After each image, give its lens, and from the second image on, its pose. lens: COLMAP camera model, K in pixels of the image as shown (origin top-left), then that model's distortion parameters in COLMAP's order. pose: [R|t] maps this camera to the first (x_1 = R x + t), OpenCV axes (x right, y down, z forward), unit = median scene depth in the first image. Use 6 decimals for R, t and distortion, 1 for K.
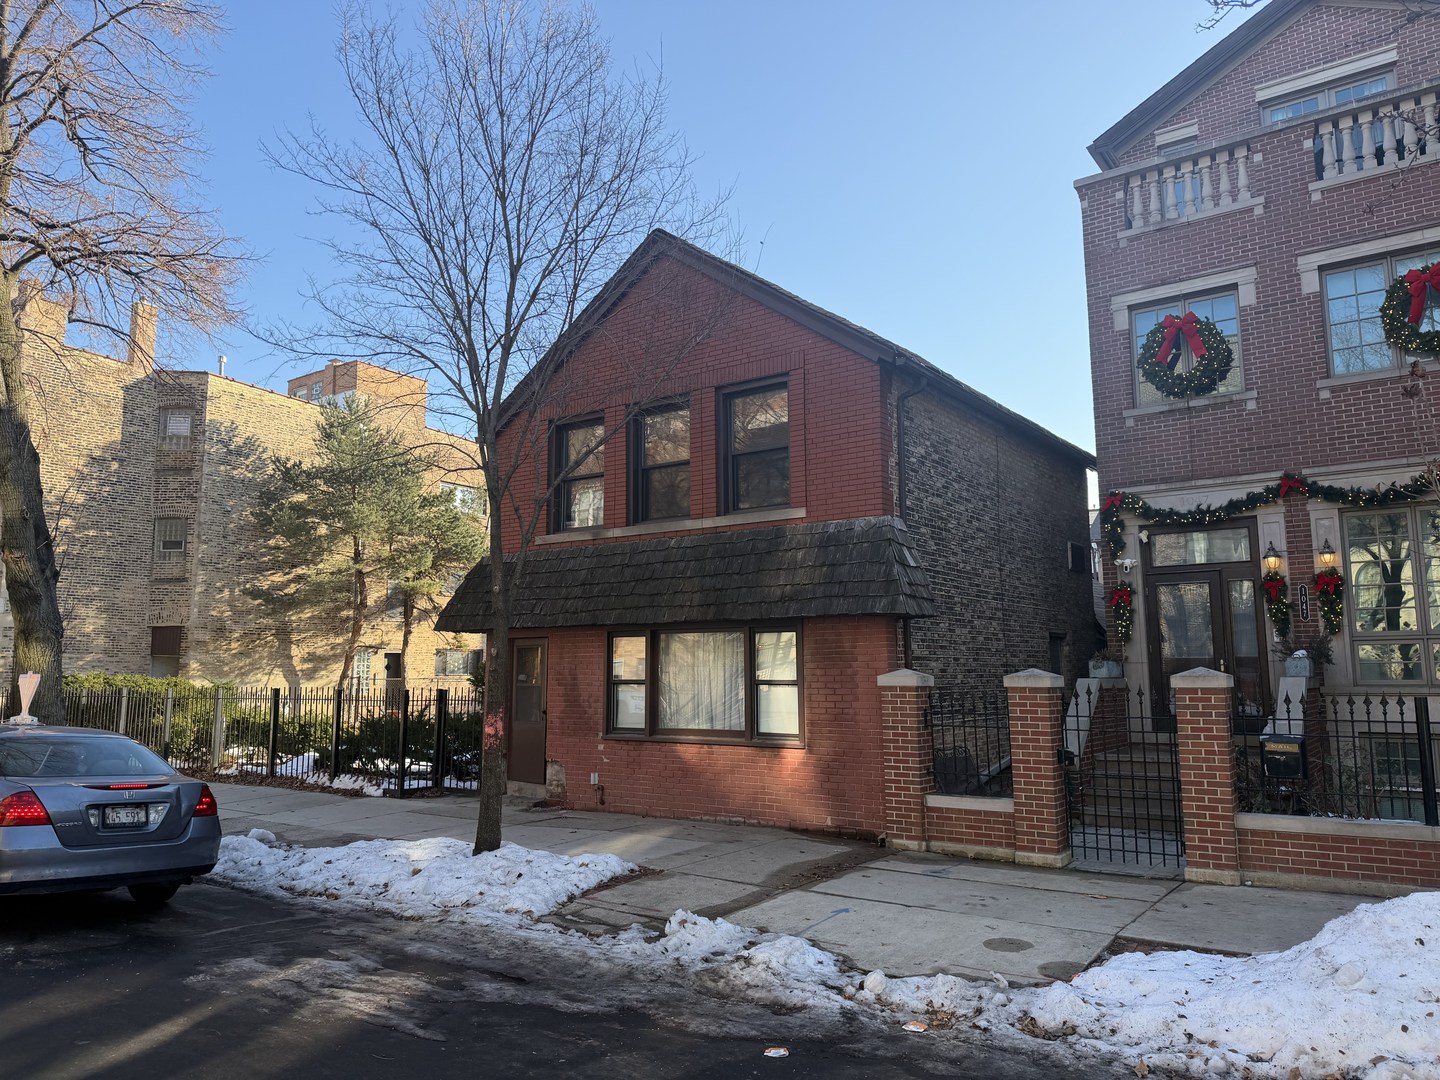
lens RADIAL K [[979.9, 0, 720.9], [0, 979.9, 544.1], [0, 0, 1]] dist [0.155488, -0.260001]
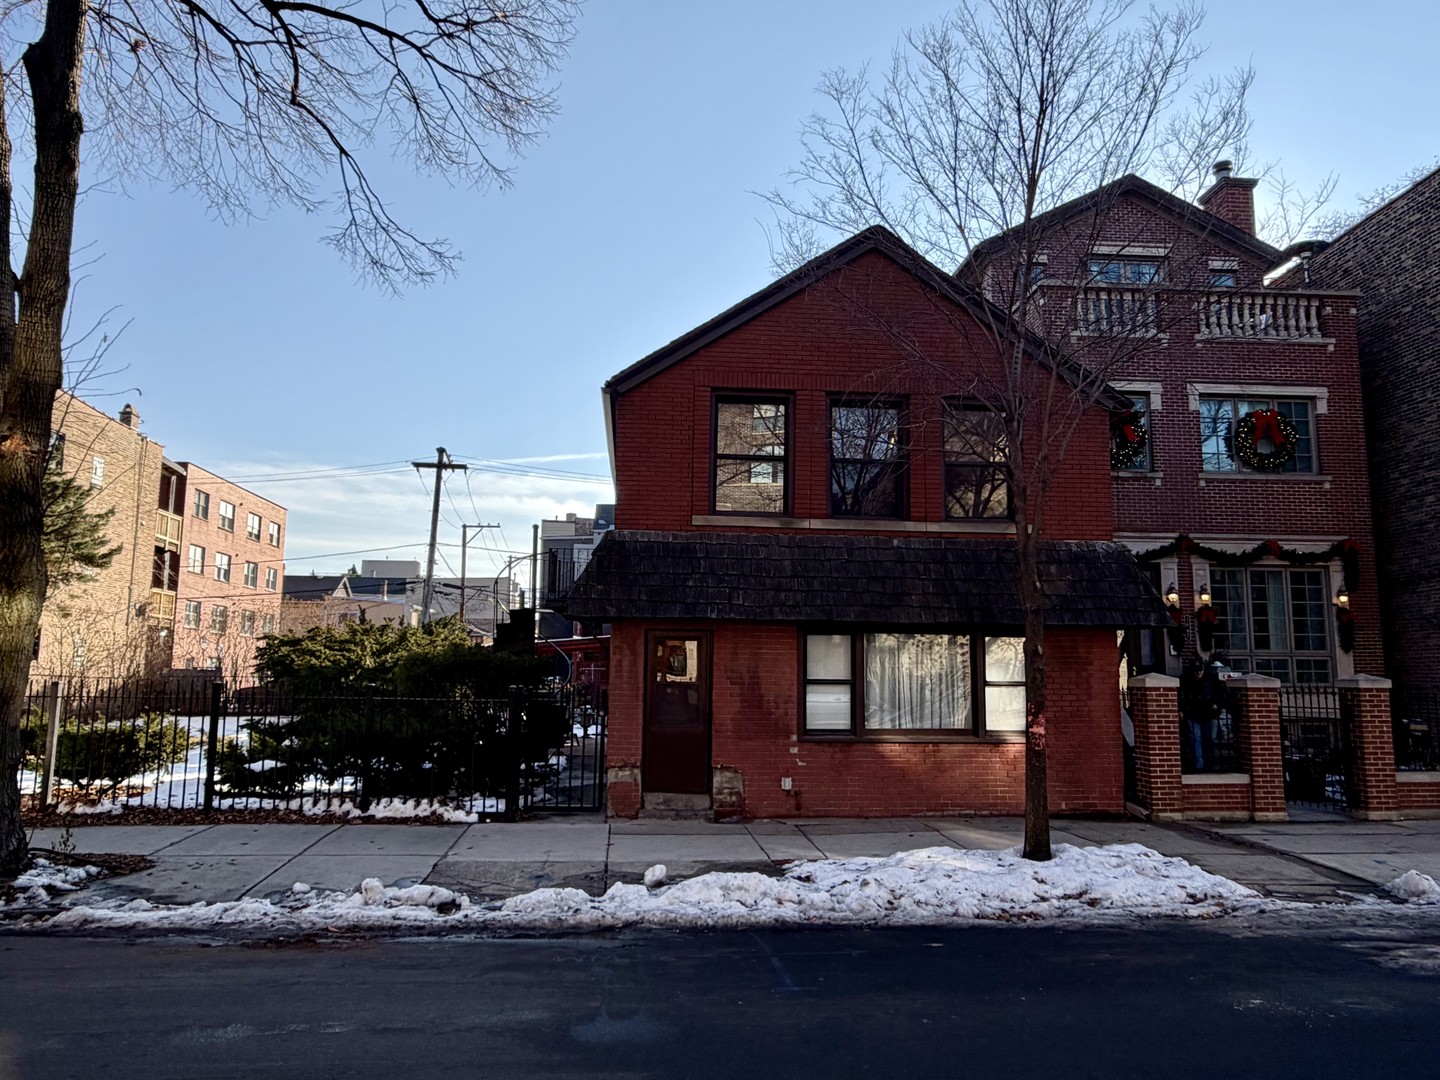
lens RADIAL K [[996.6, 0, 713.6], [0, 996.6, 539.4], [0, 0, 1]] dist [-0.002496, 0.003543]
pose [[0.769223, 0.097914, 0.631434, -0.801677], [-0.096446, 0.994660, -0.036745, 0.048785], [-0.631660, -0.032634, 0.774559, 0.323017]]
